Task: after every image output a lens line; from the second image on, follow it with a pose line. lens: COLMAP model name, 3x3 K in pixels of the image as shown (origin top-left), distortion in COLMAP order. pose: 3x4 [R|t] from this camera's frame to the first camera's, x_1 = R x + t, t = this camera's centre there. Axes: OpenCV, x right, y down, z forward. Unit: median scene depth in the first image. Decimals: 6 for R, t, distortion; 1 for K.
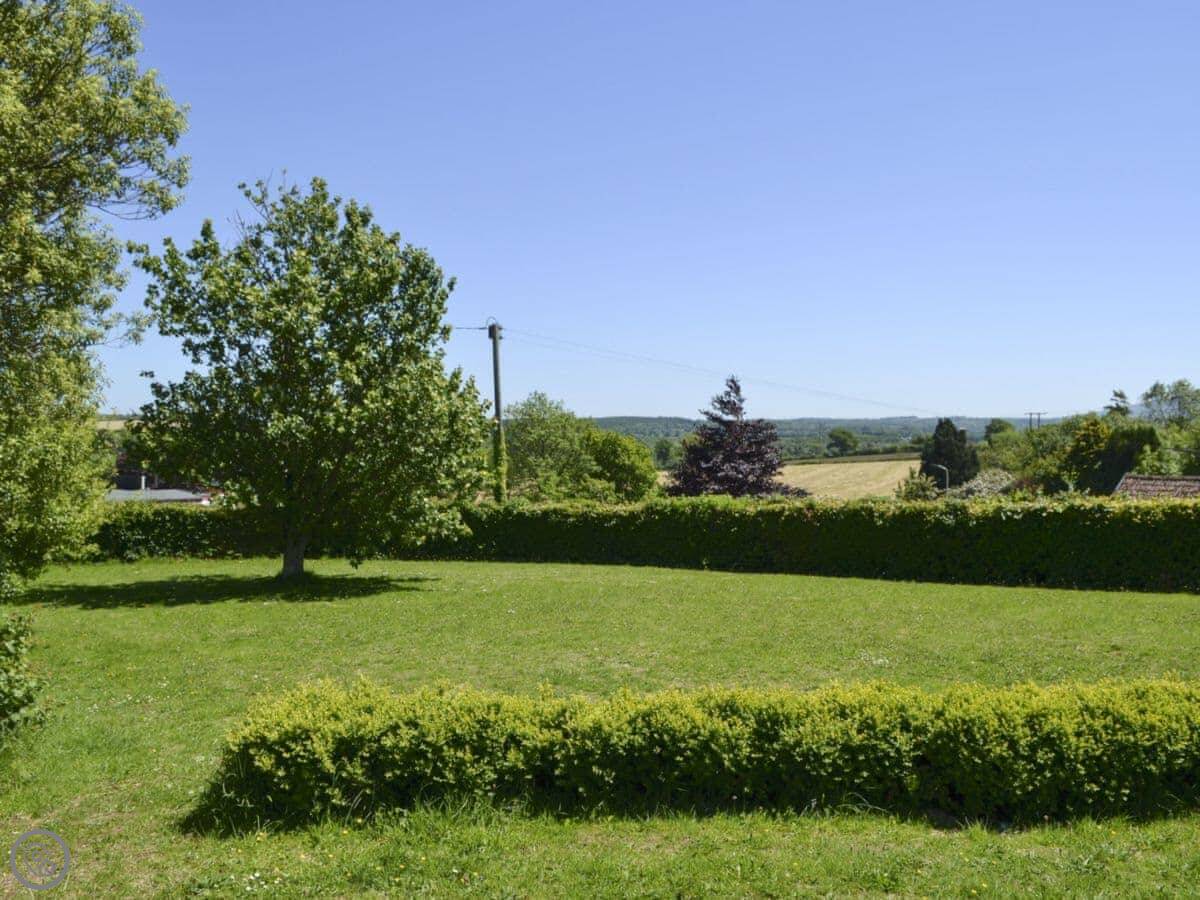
lens RADIAL K [[1085.5, 0, 598.0], [0, 1085.5, 446.9], [0, 0, 1]] dist [-0.086868, 0.000000]
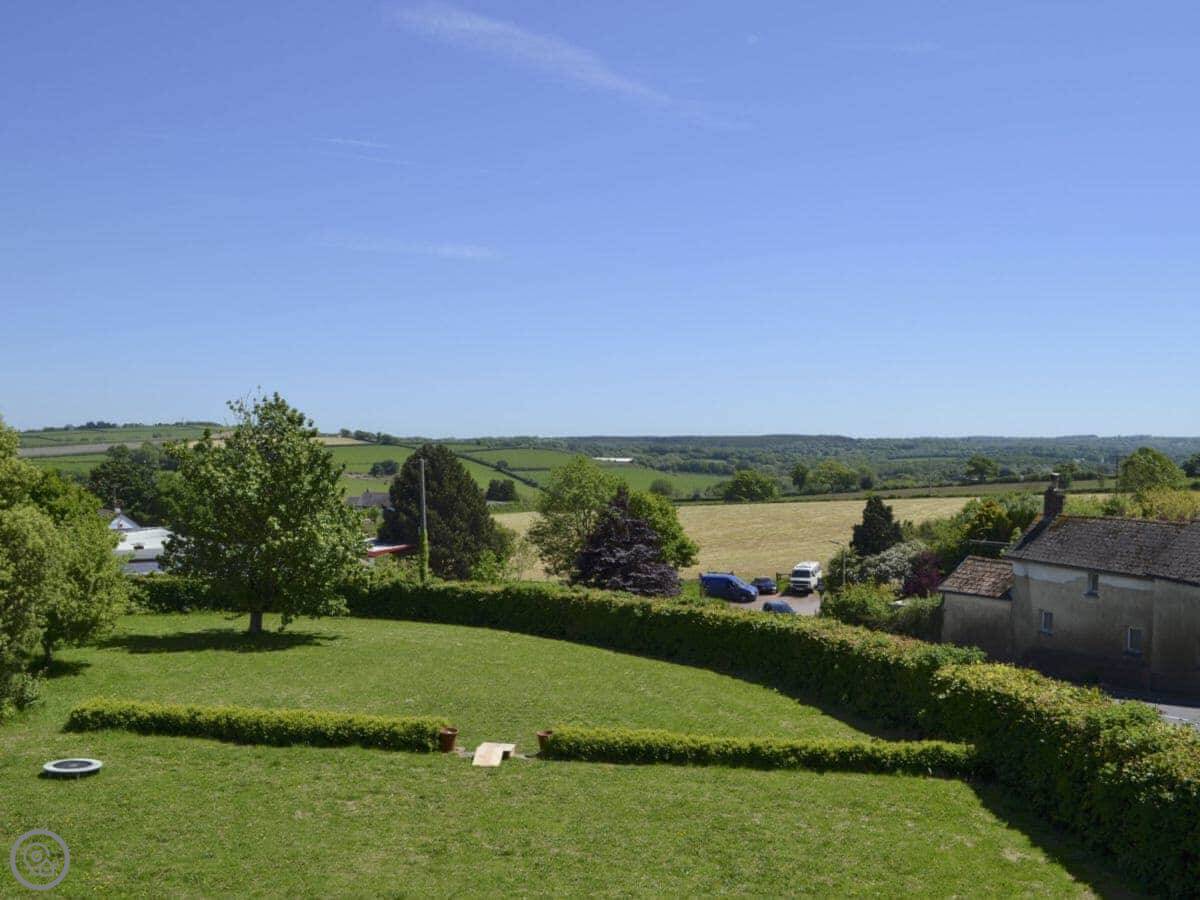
lens RADIAL K [[1085.5, 0, 601.0], [0, 1085.5, 450.2], [0, 0, 1]] dist [-0.086868, 0.000000]
pose [[0.990043, 0.008936, -0.140481, 0.471997], [-0.010831, 0.999860, -0.012726, -0.146495], [0.140347, 0.014121, 0.990002, -0.578166]]
